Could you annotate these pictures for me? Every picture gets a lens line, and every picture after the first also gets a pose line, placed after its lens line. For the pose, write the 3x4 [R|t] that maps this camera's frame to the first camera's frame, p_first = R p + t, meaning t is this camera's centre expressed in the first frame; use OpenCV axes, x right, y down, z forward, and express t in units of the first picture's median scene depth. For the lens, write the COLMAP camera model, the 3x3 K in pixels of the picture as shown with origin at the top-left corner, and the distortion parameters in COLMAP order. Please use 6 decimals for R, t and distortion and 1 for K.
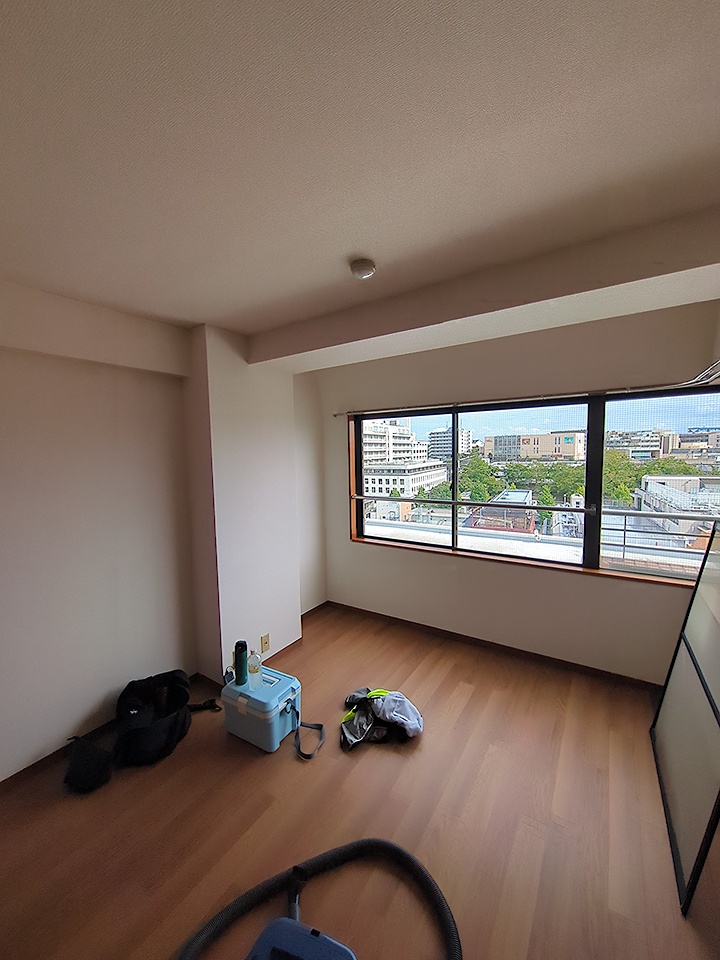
lens RADIAL K [[380.6, 0, 360.0], [0, 380.6, 480.0], [0, 0, 1]] dist [-0.001951, -0.000150]
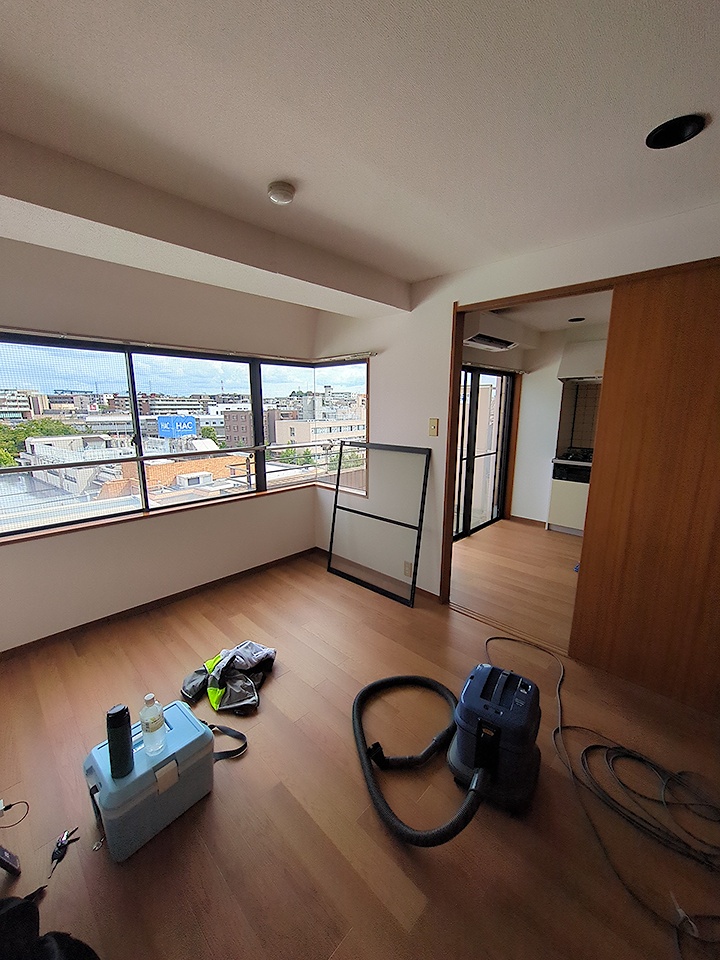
lens RADIAL K [[380.6, 0, 360.0], [0, 380.6, 480.0], [0, 0, 1]] dist [-0.001951, -0.000150]
pose [[0.188893, -0.170655, 0.967055, -0.499811], [0.072720, 0.984511, 0.159531, 0.004924], [-0.979301, 0.040190, 0.198377, 0.328228]]
